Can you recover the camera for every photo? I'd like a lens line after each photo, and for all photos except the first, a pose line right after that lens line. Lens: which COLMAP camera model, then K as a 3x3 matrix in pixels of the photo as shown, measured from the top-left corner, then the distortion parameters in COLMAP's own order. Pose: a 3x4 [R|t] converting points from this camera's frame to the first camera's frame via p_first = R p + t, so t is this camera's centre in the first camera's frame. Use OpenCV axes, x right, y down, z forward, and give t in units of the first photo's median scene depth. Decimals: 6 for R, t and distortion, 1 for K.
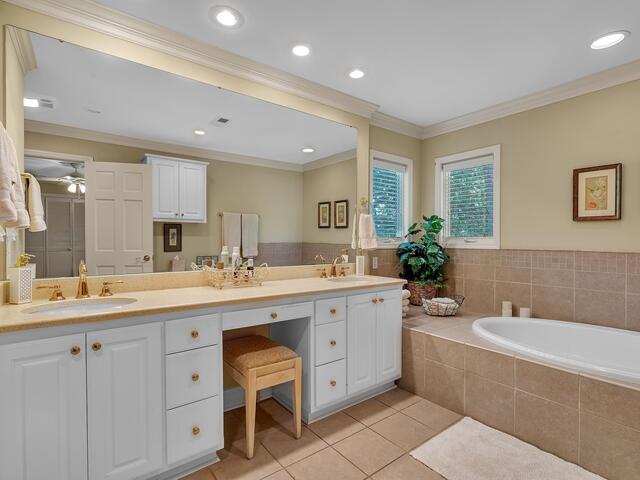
lens RADIAL K [[324.3, 0, 318.8], [0, 324.3, 242.3], [0, 0, 1]] dist [-0.008213, 0.004718]
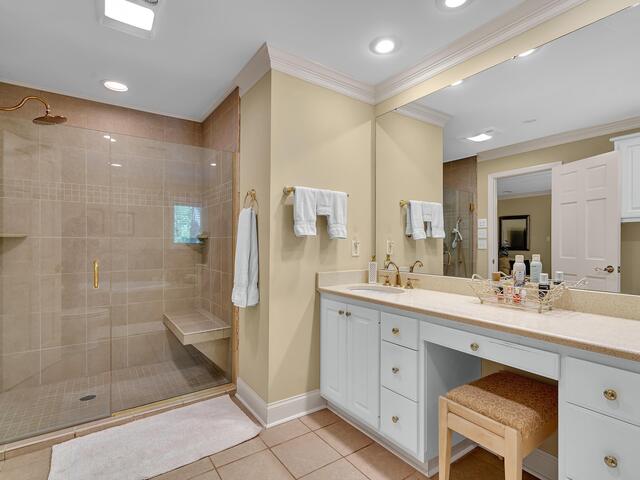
lens RADIAL K [[324.3, 0, 318.6], [0, 324.3, 240.1], [0, 0, 1]] dist [-0.008213, 0.004718]
pose [[-0.045333, -0.014465, -0.998867, 0.541582], [-0.012103, 0.999830, -0.013930, -0.005311], [0.998899, 0.011458, -0.045500, 0.576095]]
